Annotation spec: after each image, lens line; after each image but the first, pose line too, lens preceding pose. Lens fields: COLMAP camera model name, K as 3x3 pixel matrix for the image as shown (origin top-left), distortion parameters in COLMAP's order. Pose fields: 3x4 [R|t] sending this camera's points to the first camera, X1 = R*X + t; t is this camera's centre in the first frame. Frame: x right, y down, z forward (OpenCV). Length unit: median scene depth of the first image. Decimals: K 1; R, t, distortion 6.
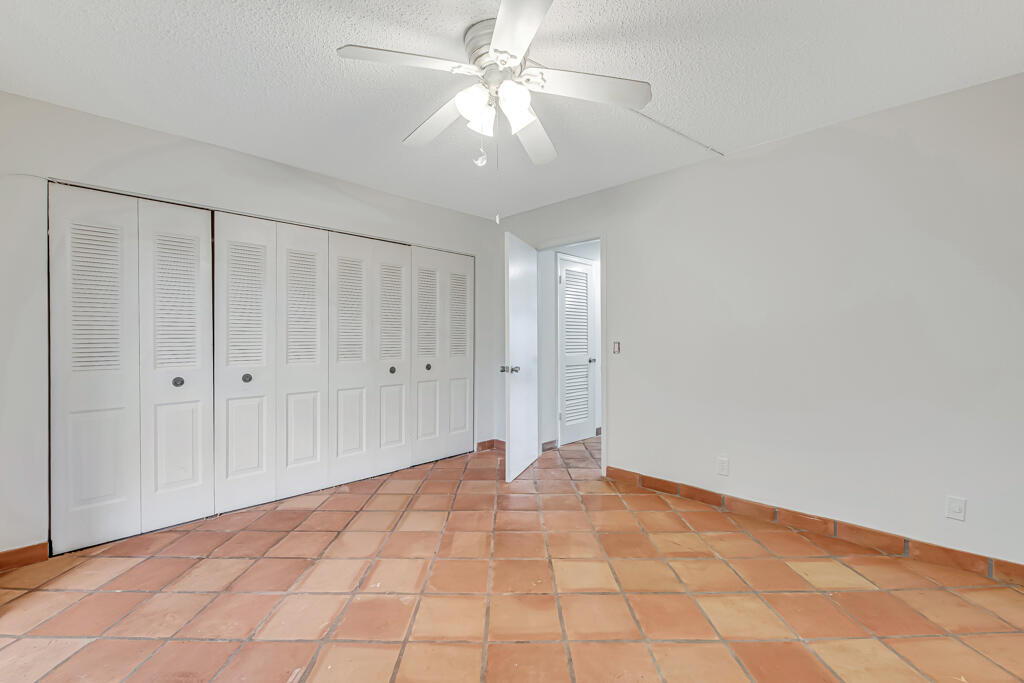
lens RADIAL K [[418.5, 0, 512.0], [0, 418.5, 341.5], [0, 0, 1]] dist [0.023692, -0.000062]
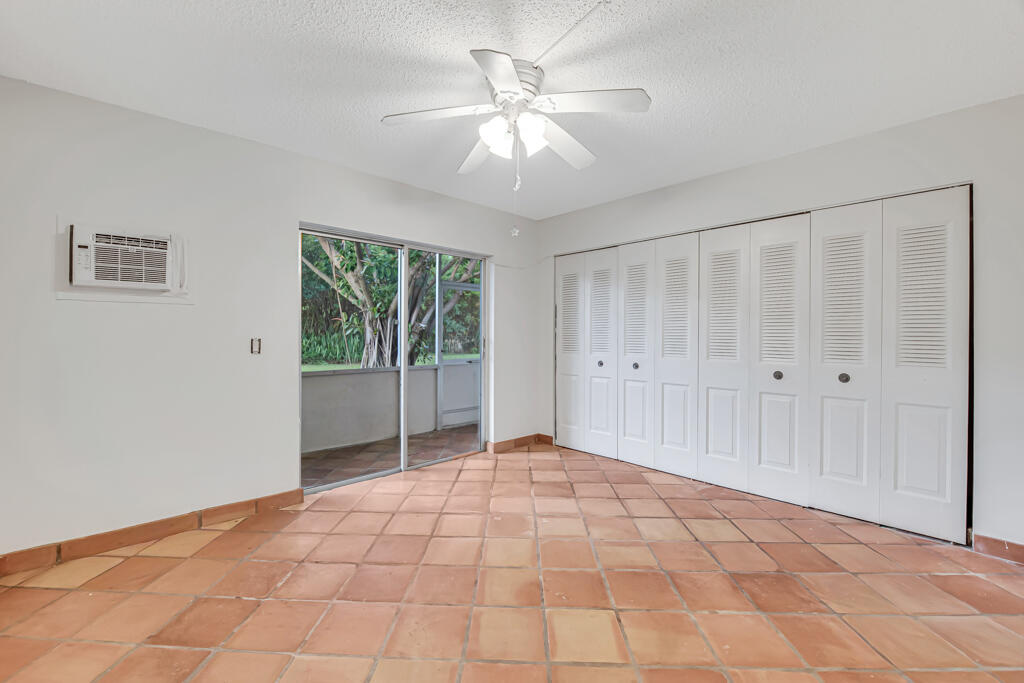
lens RADIAL K [[426.5, 0, 509.3], [0, 426.5, 336.2], [0, 0, 1]] dist [-0.030928, 0.000126]
pose [[-0.021842, 0.004525, -0.999751, 0.657675], [-0.010744, 0.999931, 0.004760, -0.007120], [0.999704, 0.010845, -0.021792, 0.597543]]
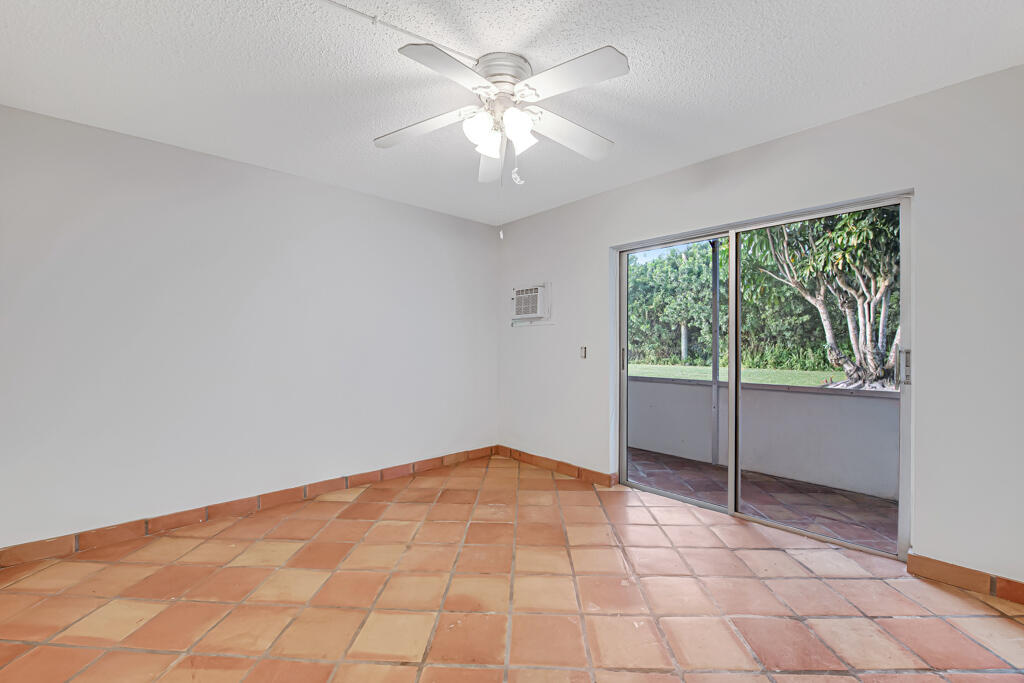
lens RADIAL K [[426.5, 0, 509.3], [0, 426.5, 336.2], [0, 0, 1]] dist [-0.030928, 0.000126]
pose [[-0.997986, 0.002439, 0.063395, -0.072313], [0.001815, 0.999949, -0.009897, -0.010212], [-0.063416, -0.009762, -0.997939, 1.236278]]
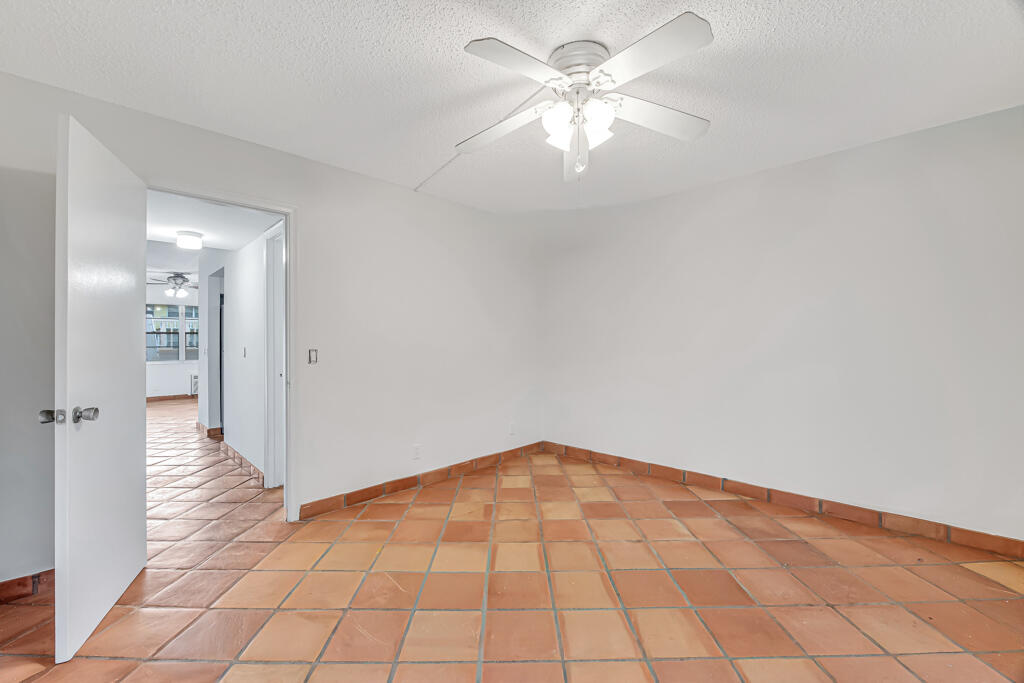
lens RADIAL K [[426.5, 0, 509.3], [0, 426.5, 336.2], [0, 0, 1]] dist [-0.030928, 0.000126]
pose [[0.029171, -0.000619, 0.999574, -0.671843], [0.009569, 0.999954, 0.000340, -0.028187], [-0.999529, 0.009555, 0.029176, 0.679014]]
